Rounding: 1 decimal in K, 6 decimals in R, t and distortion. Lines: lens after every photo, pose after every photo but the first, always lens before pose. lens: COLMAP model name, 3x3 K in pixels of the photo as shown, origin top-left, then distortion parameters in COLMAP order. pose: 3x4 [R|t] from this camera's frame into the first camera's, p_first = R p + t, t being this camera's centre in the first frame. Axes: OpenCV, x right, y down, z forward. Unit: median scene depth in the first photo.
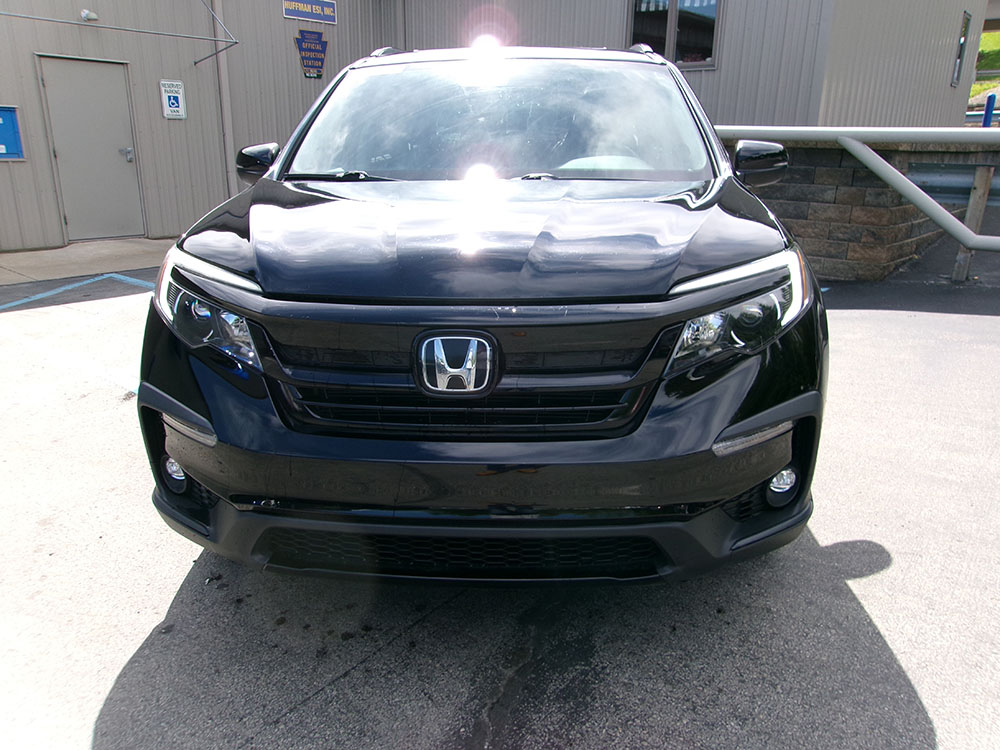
lens RADIAL K [[779.0, 0, 505.5], [0, 779.0, 371.8], [0, 0, 1]] dist [0.011133, 0.010727]
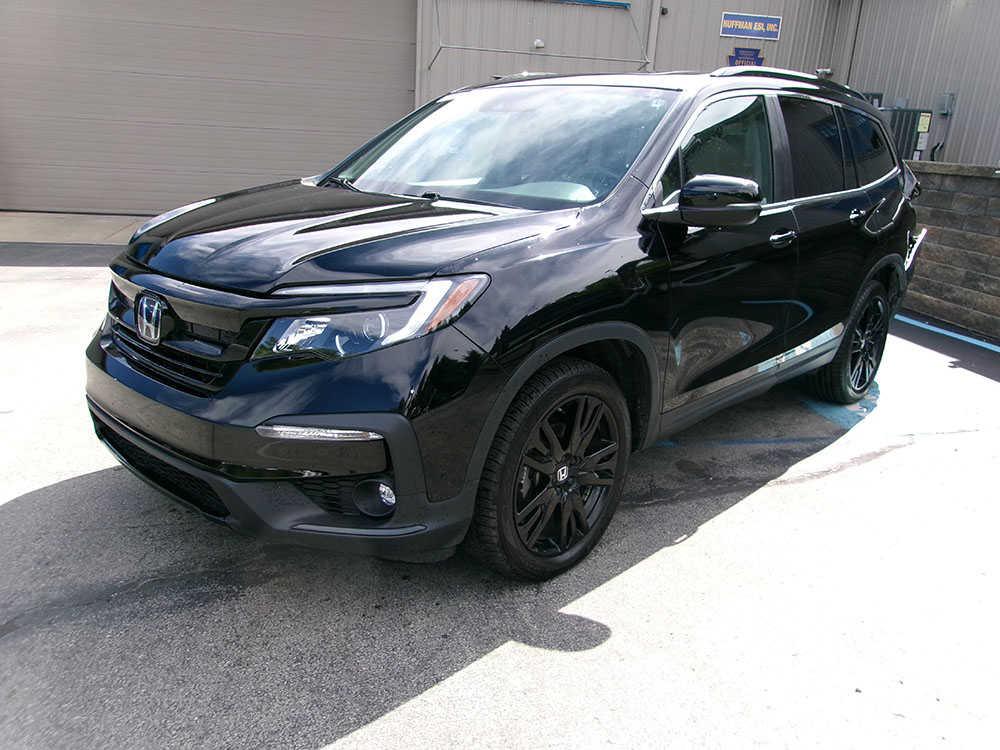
lens RADIAL K [[779.0, 0, 505.5], [0, 779.0, 371.8], [0, 0, 1]] dist [0.011133, 0.010727]
pose [[0.767246, 0.219791, -0.602516, 0.933597], [-0.228090, 0.971537, 0.063955, -0.108006], [0.599423, 0.088359, 0.795541, 0.216390]]
